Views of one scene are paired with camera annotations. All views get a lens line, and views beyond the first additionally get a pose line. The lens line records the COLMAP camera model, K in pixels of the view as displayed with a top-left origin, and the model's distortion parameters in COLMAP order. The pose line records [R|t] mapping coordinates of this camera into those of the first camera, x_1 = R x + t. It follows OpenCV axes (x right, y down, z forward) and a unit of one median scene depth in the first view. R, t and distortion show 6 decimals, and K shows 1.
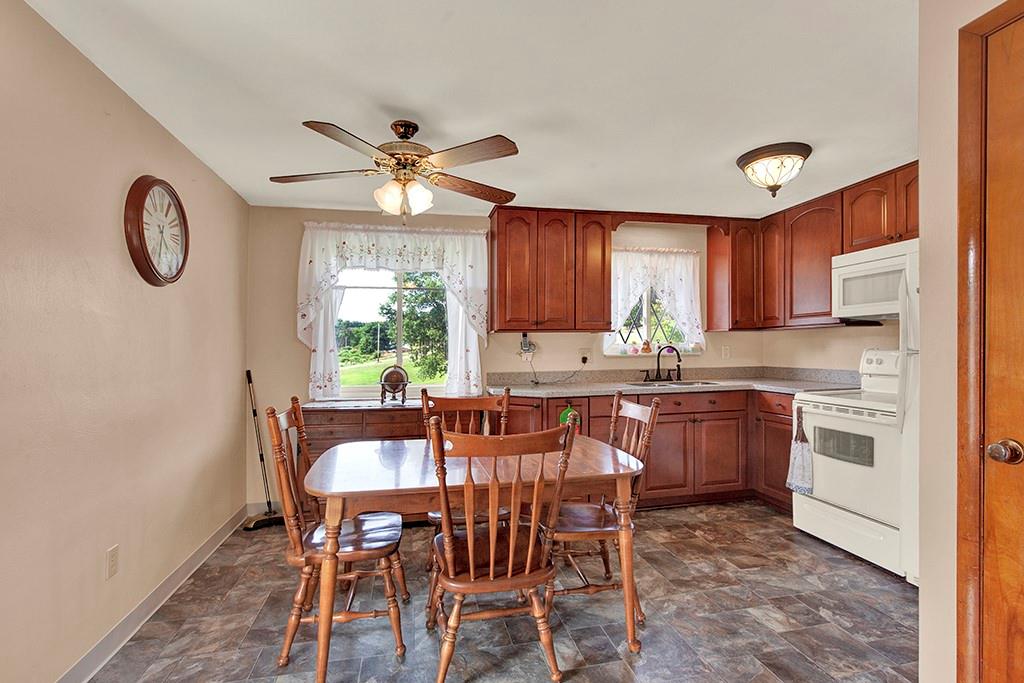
lens RADIAL K [[481.5, 0, 525.7], [0, 481.5, 366.7], [0, 0, 1]] dist [-0.028205, 0.001930]
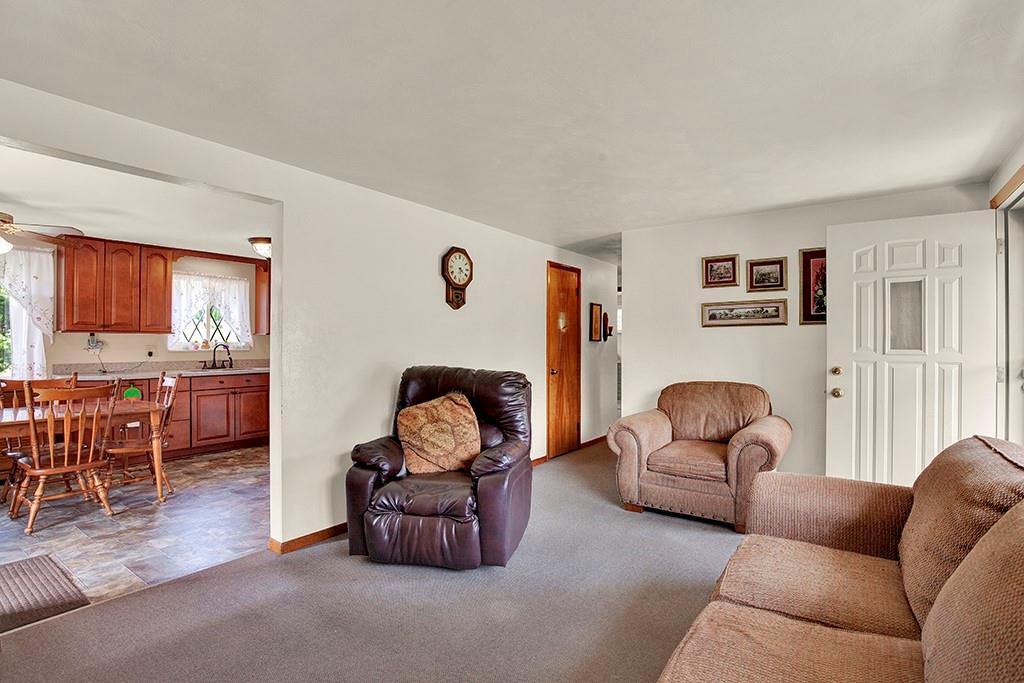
lens RADIAL K [[481.5, 0, 516.9], [0, 481.5, 351.5], [0, 0, 1]] dist [-0.028205, 0.001930]
pose [[0.750893, 0.000857, 0.660423, 0.019607], [0.015143, 0.999714, -0.018514, 0.020790], [-0.660250, 0.023903, 0.750665, -0.724145]]
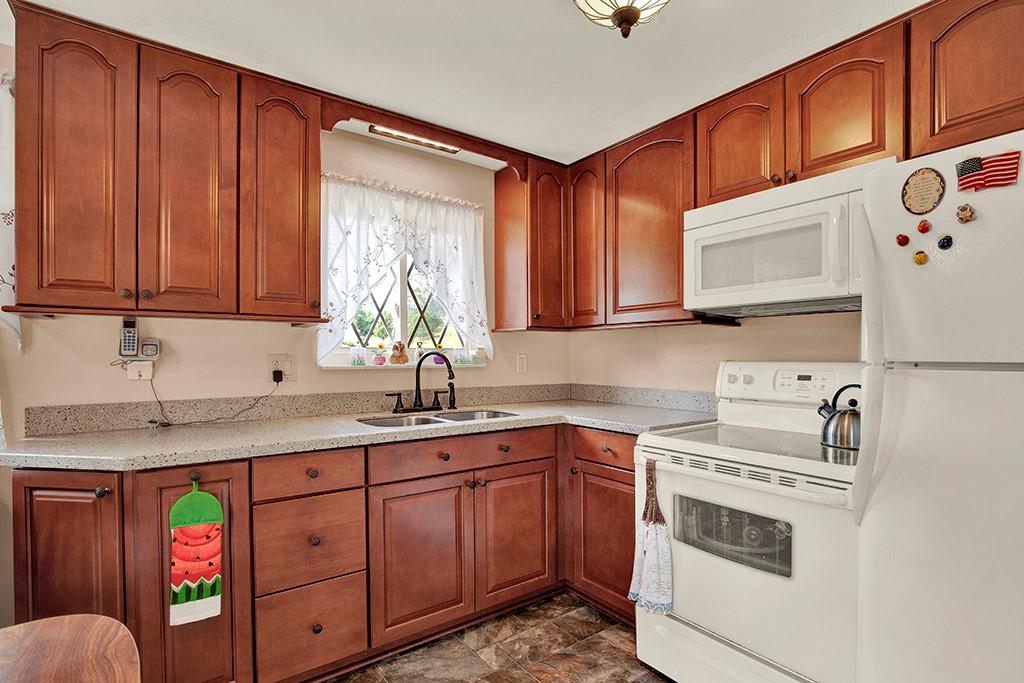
lens RADIAL K [[481.5, 0, 527.2], [0, 481.5, 389.3], [0, 0, 1]] dist [-0.028205, 0.001930]
pose [[0.910456, -0.014398, 0.413355, 0.169509], [0.004277, 0.999668, 0.025401, -0.012615], [-0.413583, -0.021359, 0.910216, 0.445246]]
